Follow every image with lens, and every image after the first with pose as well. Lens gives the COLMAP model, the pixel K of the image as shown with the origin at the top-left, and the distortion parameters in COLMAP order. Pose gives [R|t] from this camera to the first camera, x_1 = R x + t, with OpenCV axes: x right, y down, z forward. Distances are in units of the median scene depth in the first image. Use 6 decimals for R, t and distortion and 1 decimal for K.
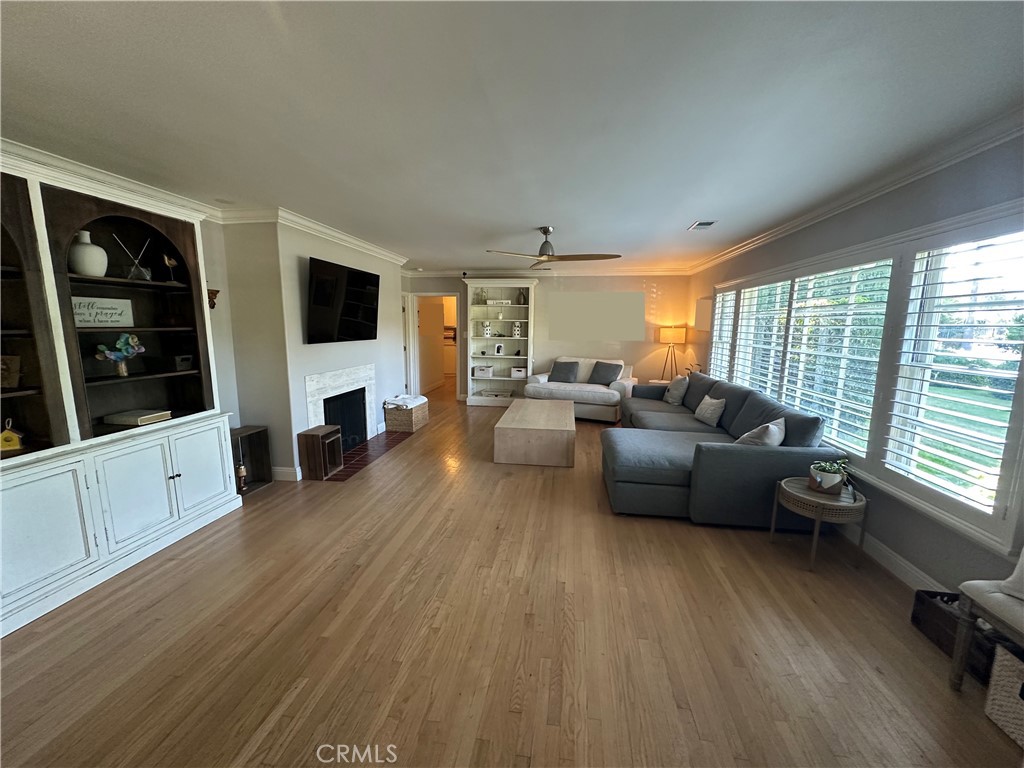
lens RADIAL K [[407.2, 0, 511.4], [0, 407.2, 385.8], [0, 0, 1]] dist [-0.006151, 0.001420]
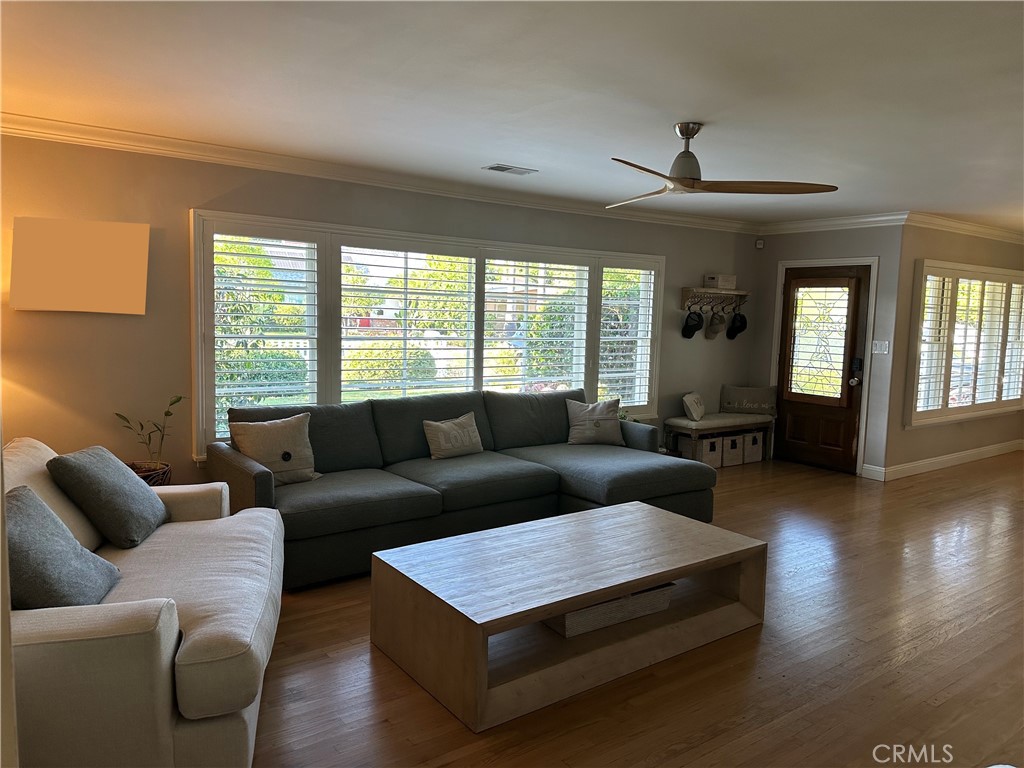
lens RADIAL K [[713.5, 0, 509.9], [0, 713.5, 380.5], [0, 0, 1]] dist [0.050467, -0.047777]
pose [[-0.698117, -0.097986, 0.709247, -0.315932], [0.073907, 0.975437, 0.207508, -0.217108], [-0.712159, 0.197283, -0.673728, 1.383513]]
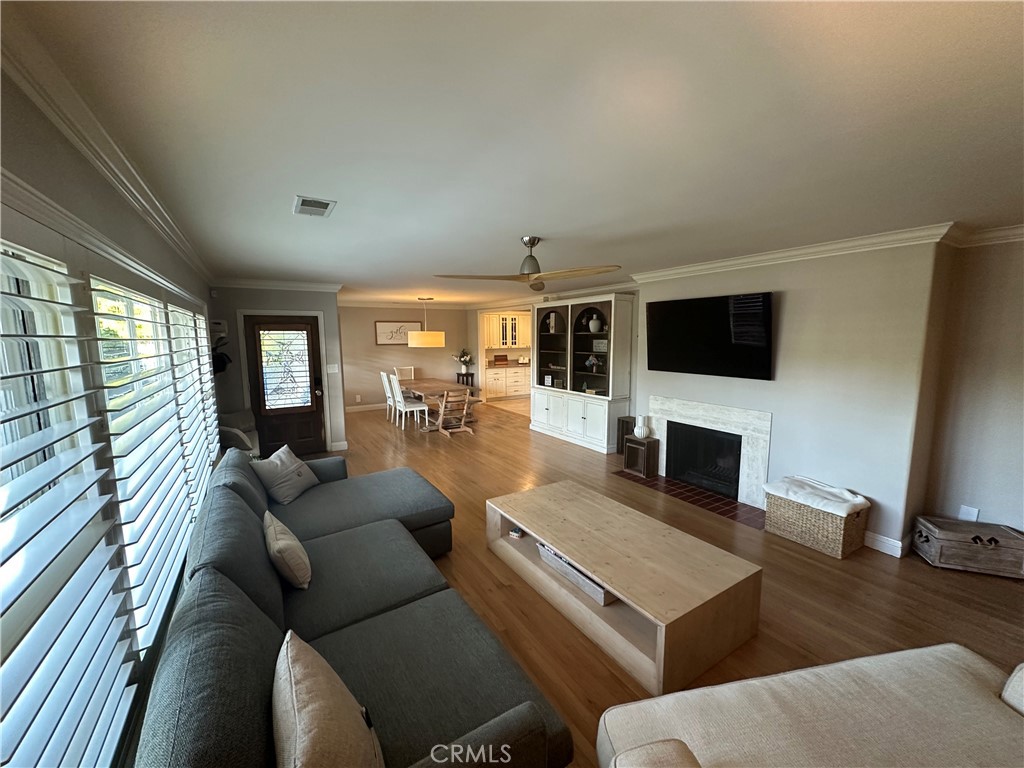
lens RADIAL K [[407.2, 0, 512.3], [0, 407.2, 387.7], [0, 0, 1]] dist [-0.006151, 0.001420]
pose [[-0.766636, 0.080882, -0.636968, 0.469837], [-0.092745, 0.967682, 0.234501, -0.224909], [0.635349, 0.238852, -0.734358, 1.224075]]
